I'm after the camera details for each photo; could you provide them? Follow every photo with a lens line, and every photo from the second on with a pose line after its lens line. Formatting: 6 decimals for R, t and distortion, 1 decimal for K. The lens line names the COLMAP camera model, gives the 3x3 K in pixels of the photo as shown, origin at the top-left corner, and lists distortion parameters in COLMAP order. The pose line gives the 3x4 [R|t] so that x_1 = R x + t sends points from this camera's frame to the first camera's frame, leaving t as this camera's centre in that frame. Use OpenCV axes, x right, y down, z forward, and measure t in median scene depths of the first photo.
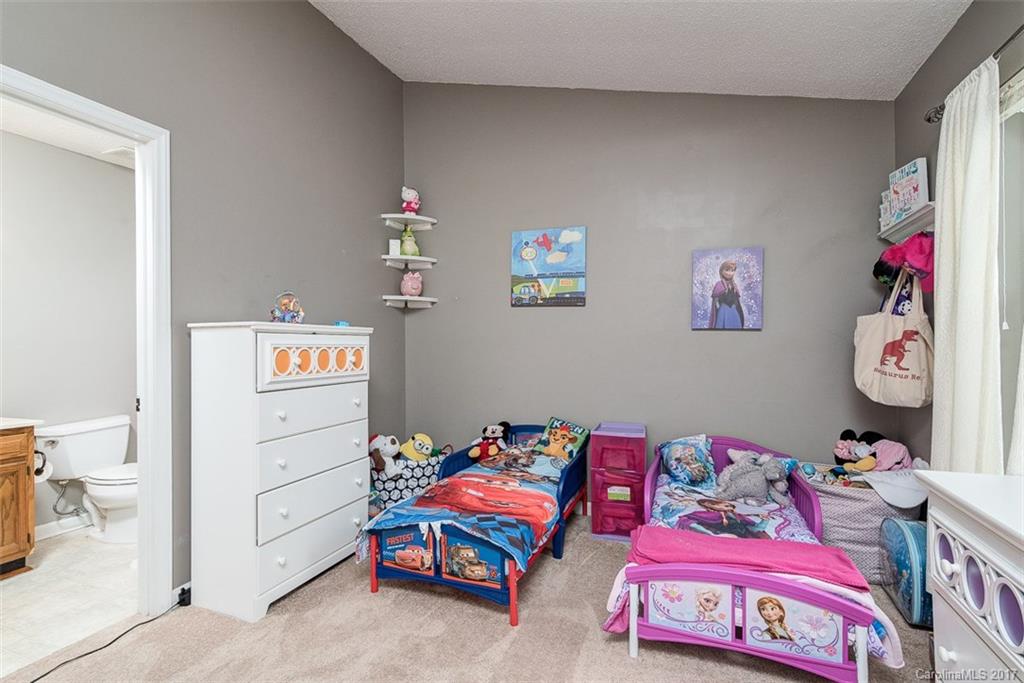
lens RADIAL K [[473.3, 0, 512.0], [0, 473.3, 341.5], [0, 0, 1]] dist [0.003769, 0.000363]
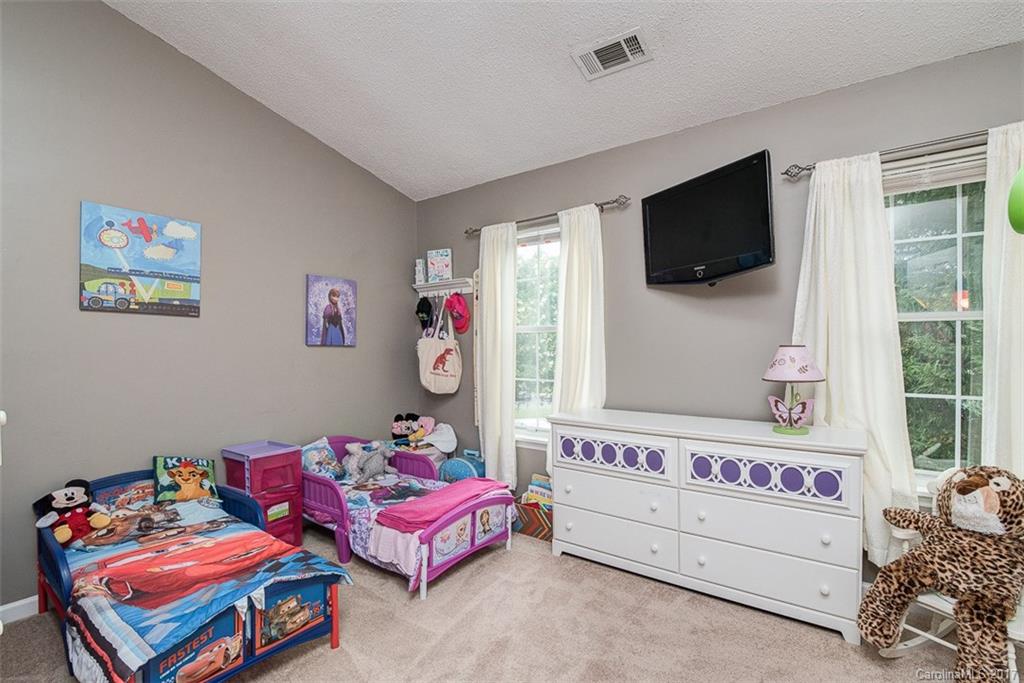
lens RADIAL K [[483.5, 0, 508.9], [0, 483.5, 347.1], [0, 0, 1]] dist [-0.019702, -0.000106]
pose [[0.245401, -0.003521, 0.969415, -0.638014], [-0.000556, 0.999993, 0.003773, -0.028275], [-0.969421, -0.001465, 0.245398, 0.287610]]
